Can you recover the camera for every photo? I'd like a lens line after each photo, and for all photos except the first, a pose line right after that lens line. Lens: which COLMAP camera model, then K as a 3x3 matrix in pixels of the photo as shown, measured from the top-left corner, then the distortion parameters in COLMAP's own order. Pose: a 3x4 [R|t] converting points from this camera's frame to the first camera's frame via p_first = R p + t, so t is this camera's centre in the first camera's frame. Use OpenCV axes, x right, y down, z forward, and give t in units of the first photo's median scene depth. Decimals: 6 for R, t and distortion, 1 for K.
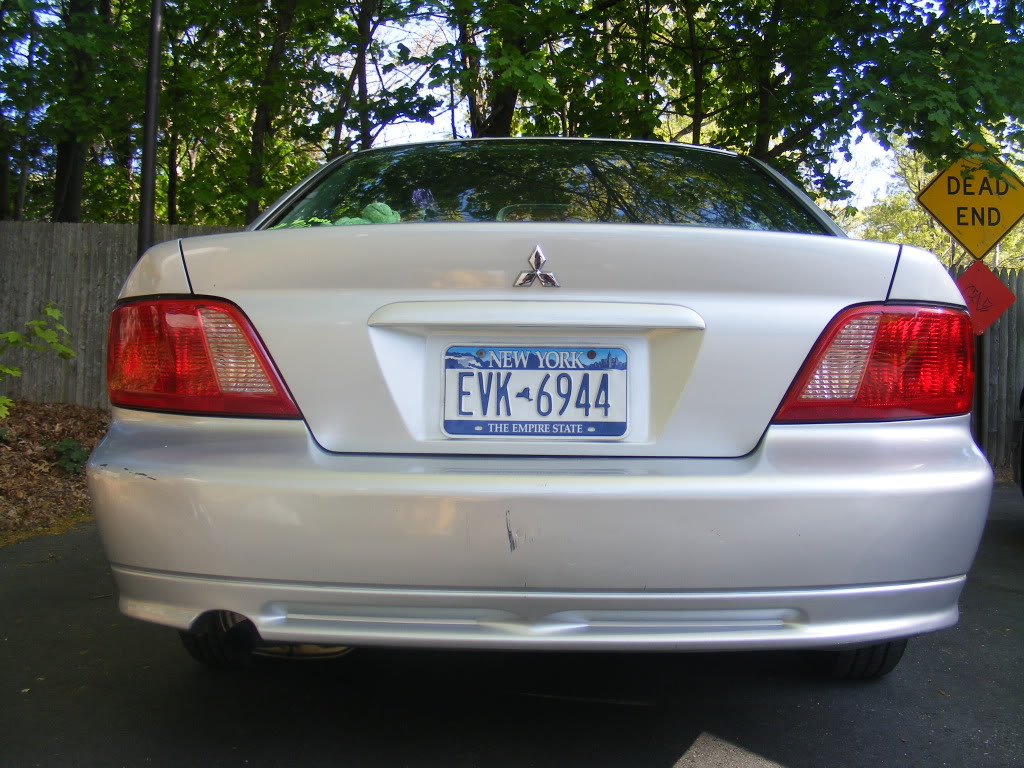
lens RADIAL K [[1161.7, 0, 512.6], [0, 1161.7, 383.8], [0, 0, 1]] dist [-0.159518, 0.000000]
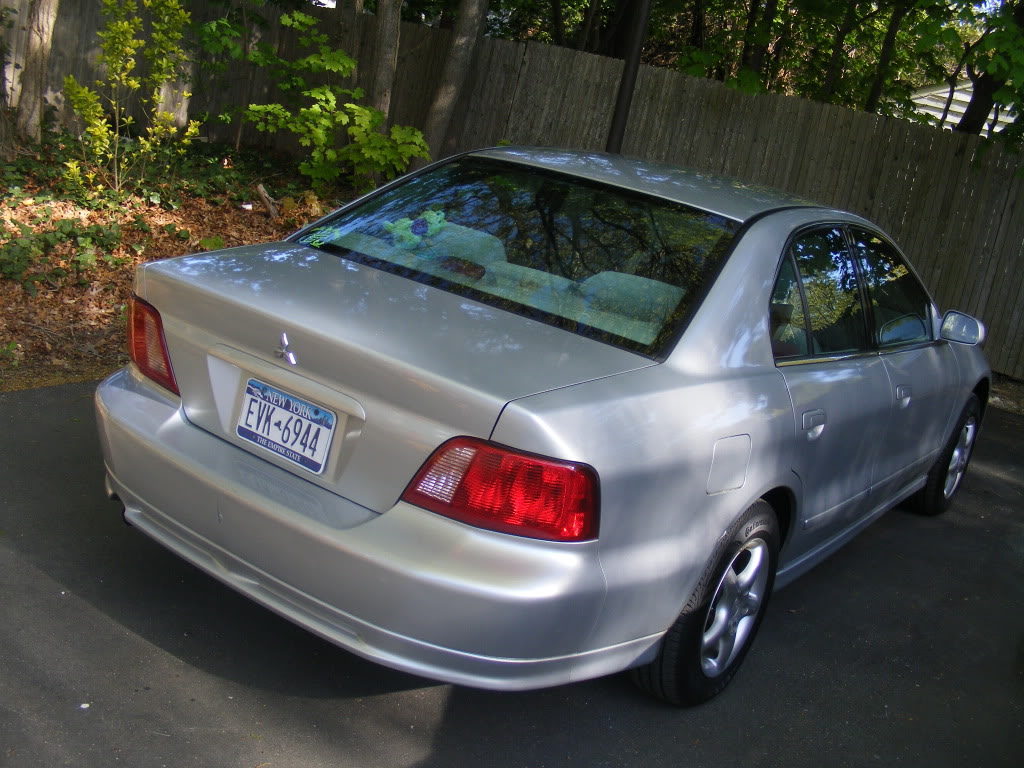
lens RADIAL K [[1161.7, 0, 516.4], [0, 1161.7, 380.2], [0, 0, 1]] dist [-0.159518, 0.000000]
pose [[0.820178, 0.281150, -0.498259, 0.981557], [-0.180841, 0.953669, 0.240441, -0.456157], [0.542774, -0.107099, 0.833022, -0.062670]]
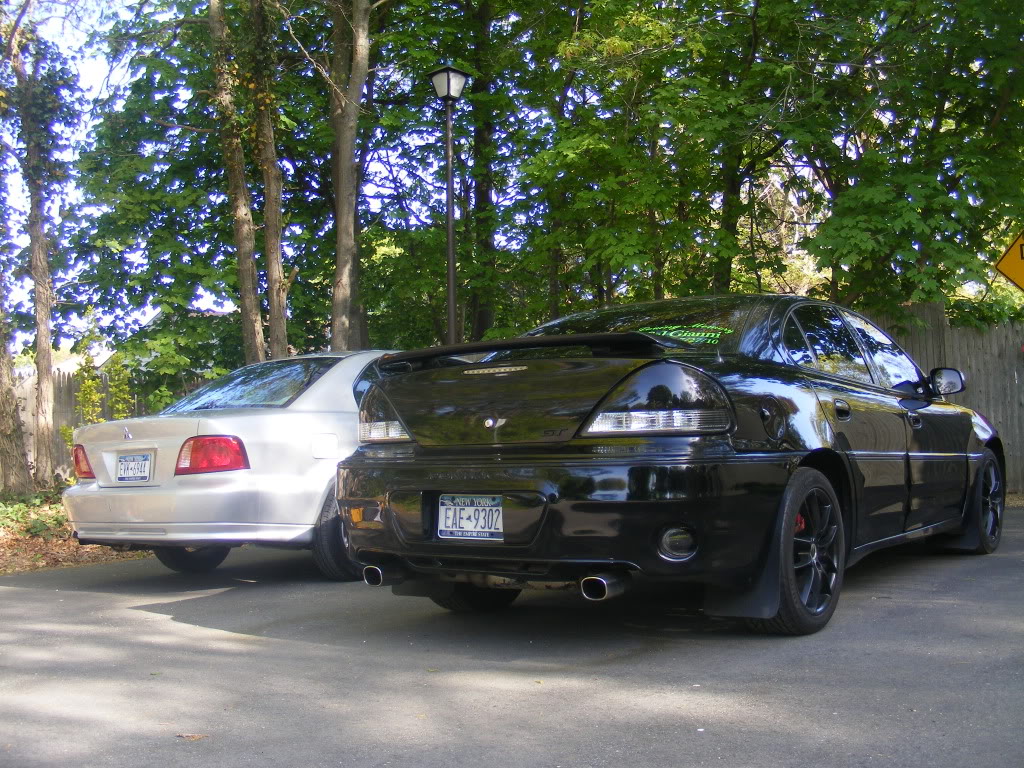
lens RADIAL K [[1161.7, 0, 505.2], [0, 1161.7, 378.1], [0, 0, 1]] dist [-0.159518, 0.000000]
pose [[0.816286, -0.082919, -0.571666, 2.915678], [0.051782, 0.996163, -0.070552, 0.037393], [0.575323, 0.027988, 0.817447, -1.169808]]
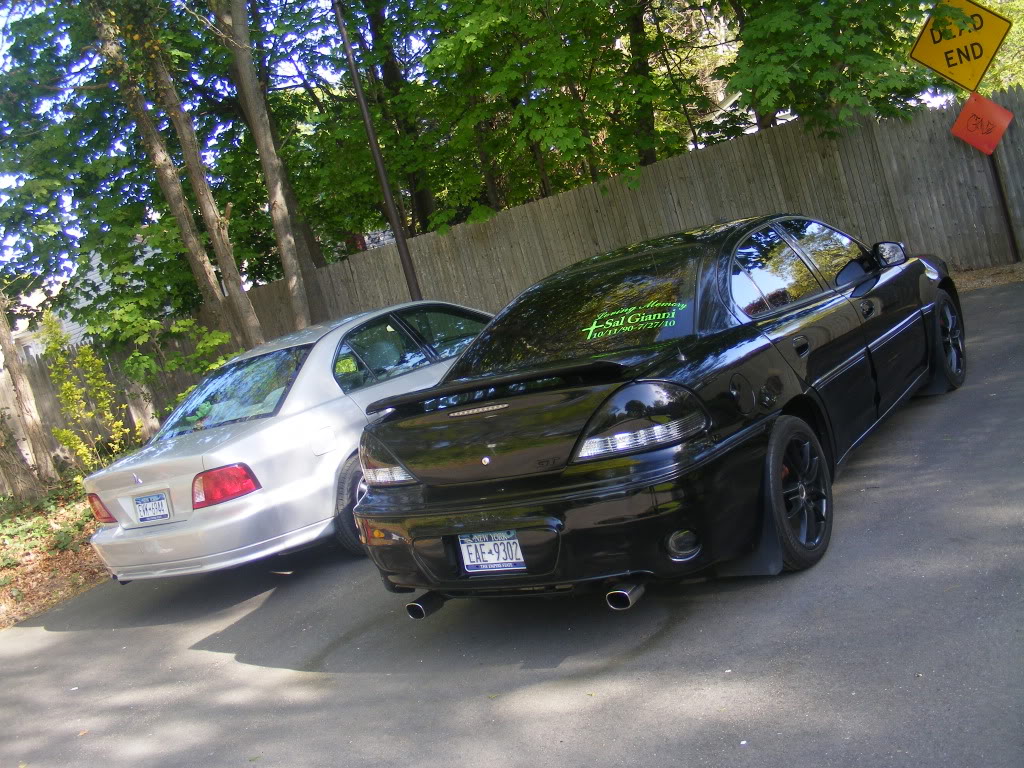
lens RADIAL K [[1161.7, 0, 517.1], [0, 1161.7, 381.1], [0, 0, 1]] dist [-0.159518, 0.000000]
pose [[0.806352, -0.183467, -0.562260, 3.032389], [0.291583, 0.950425, 0.108040, -0.424708], [0.514564, -0.251063, 0.819872, -1.246599]]
